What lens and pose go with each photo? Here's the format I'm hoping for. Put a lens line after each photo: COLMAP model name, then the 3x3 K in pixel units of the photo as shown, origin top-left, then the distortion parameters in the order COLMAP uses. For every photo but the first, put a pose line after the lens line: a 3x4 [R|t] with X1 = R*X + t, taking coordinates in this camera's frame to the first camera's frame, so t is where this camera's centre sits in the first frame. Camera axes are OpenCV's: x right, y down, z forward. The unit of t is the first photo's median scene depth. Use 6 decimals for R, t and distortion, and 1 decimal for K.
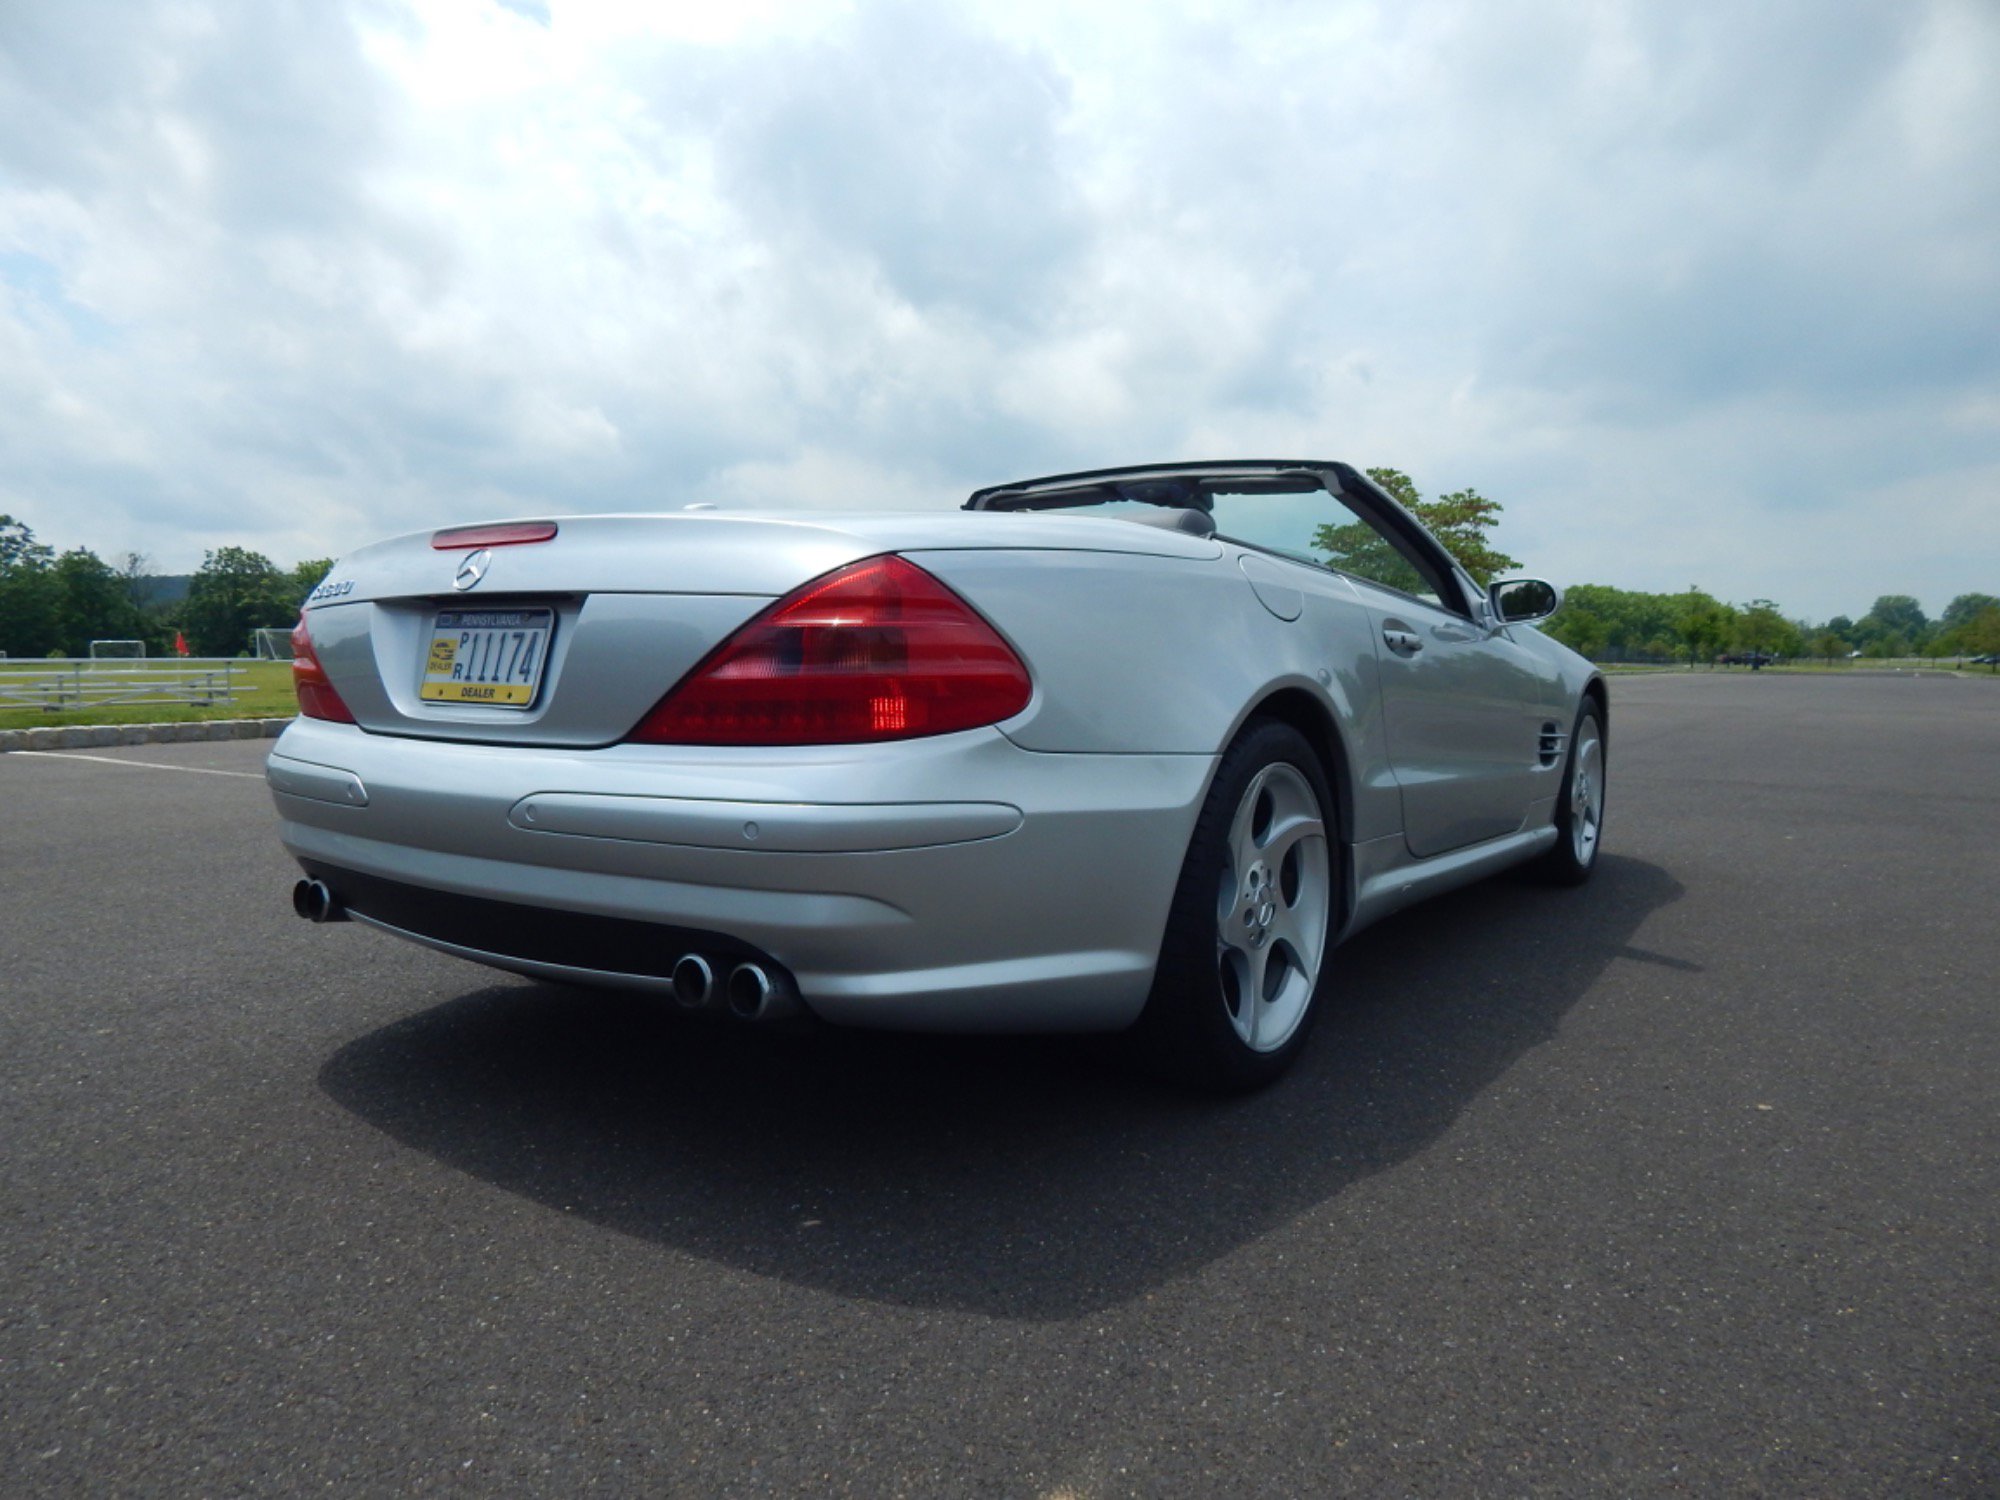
lens RADIAL K [[1361.8, 0, 990.2], [0, 1361.8, 750.2], [0, 0, 1]] dist [-0.022435, 0.002532]
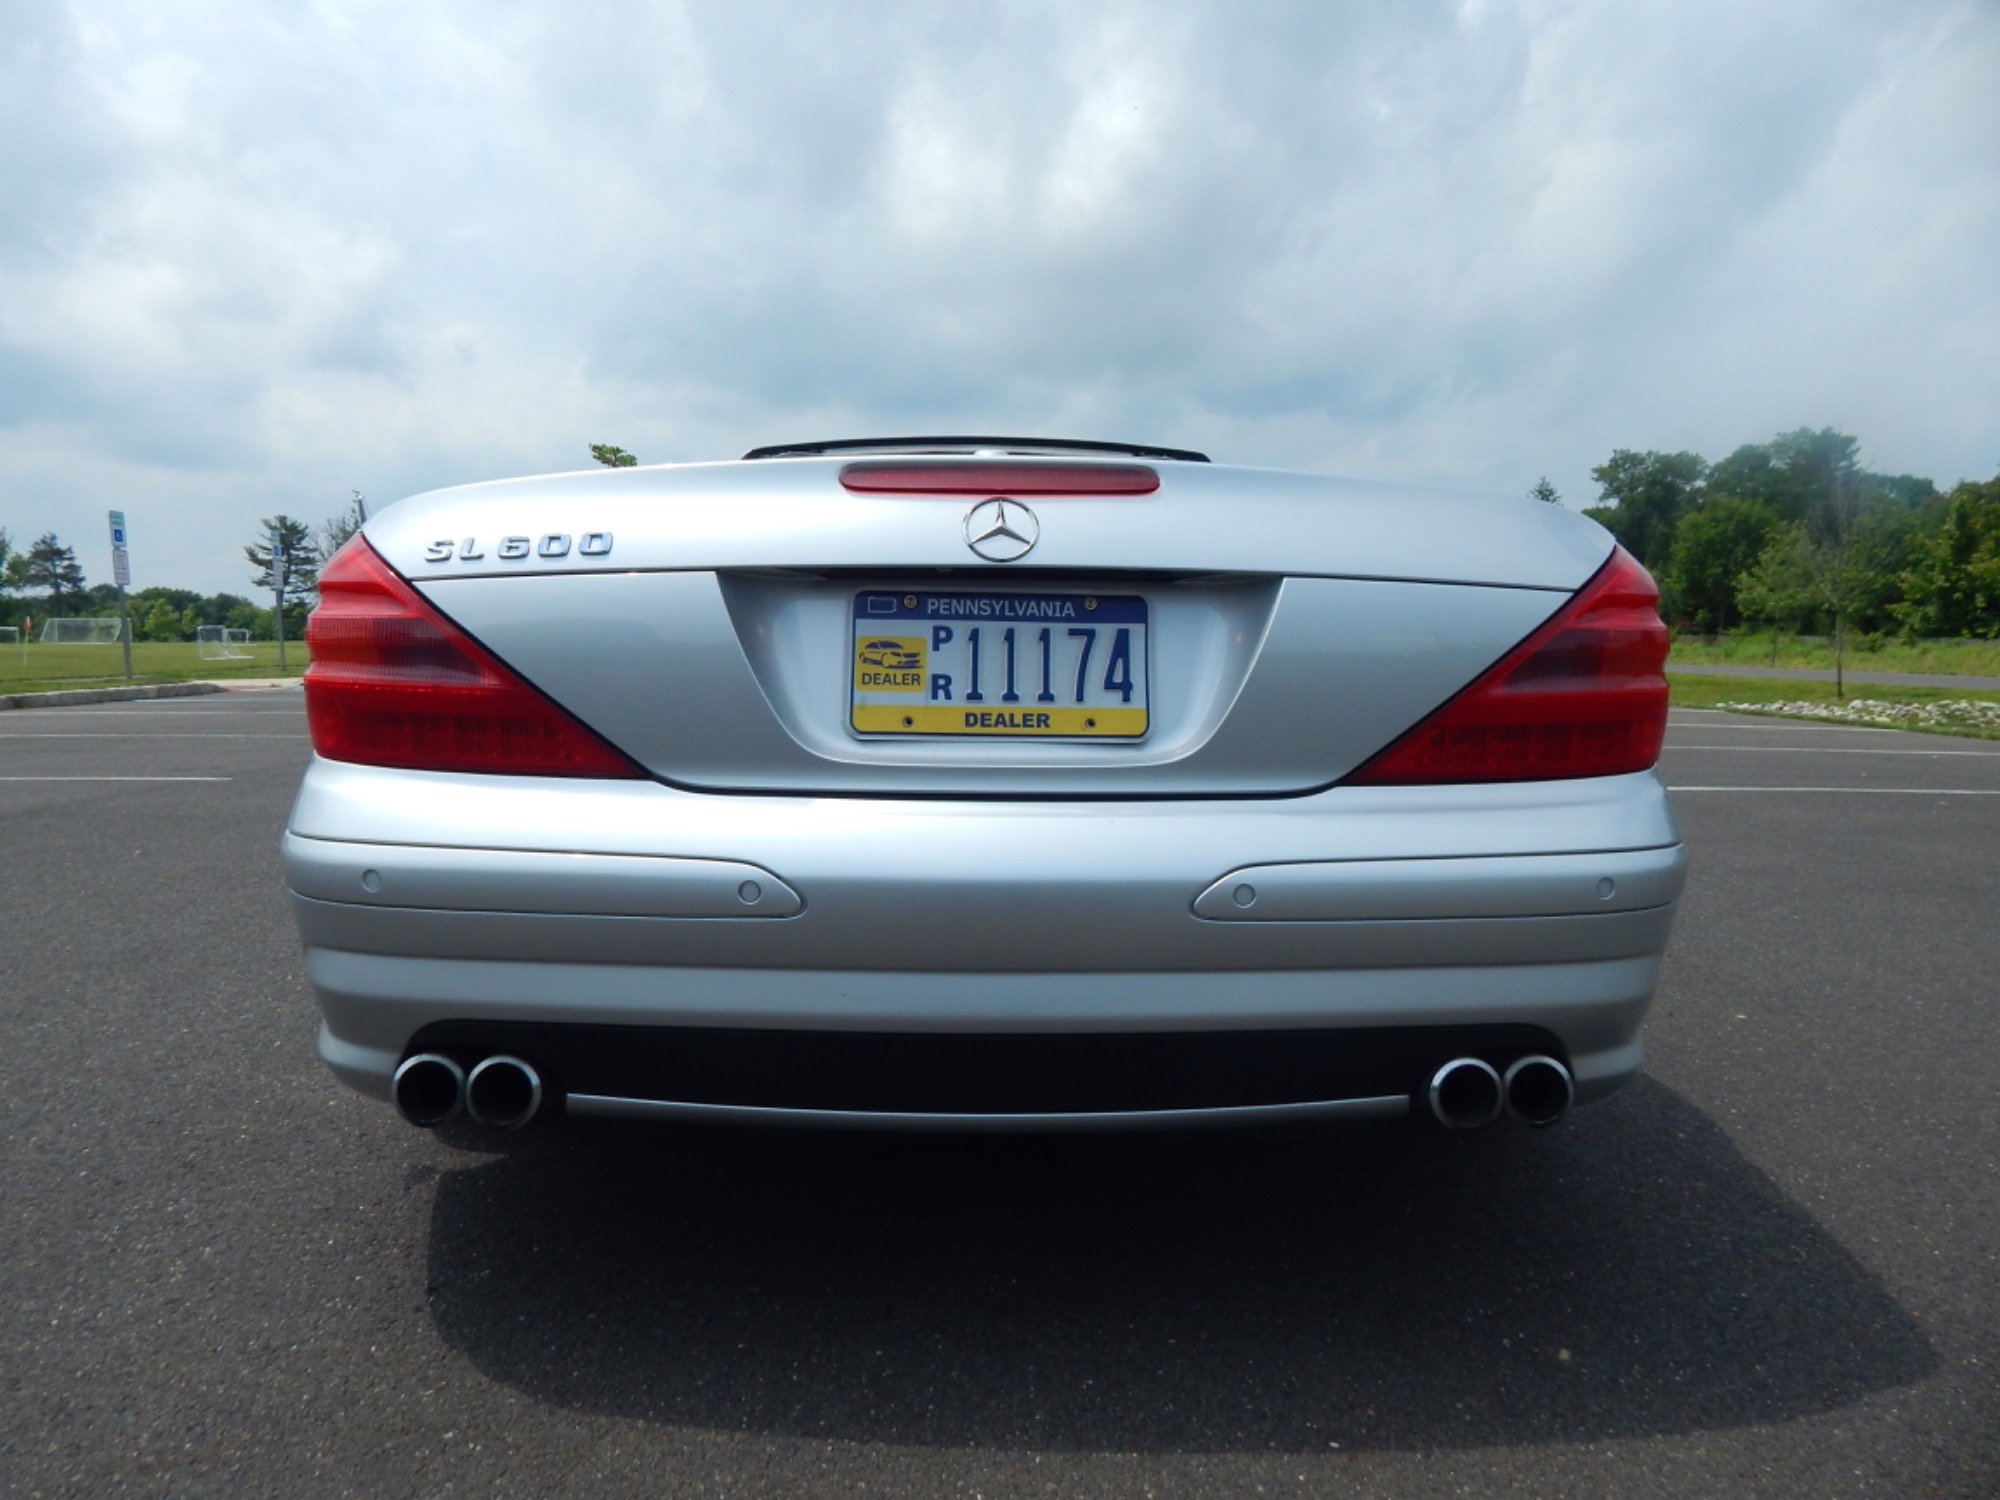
lens RADIAL K [[1331.7, 0, 984.3], [0, 1331.7, 762.5], [0, 0, 1]] dist [-0.005250, 0.000821]
pose [[0.802195, -0.047891, 0.595138, -0.736108], [0.038228, 0.998852, 0.028851, -0.039130], [-0.595837, -0.000393, 0.803105, 0.474375]]
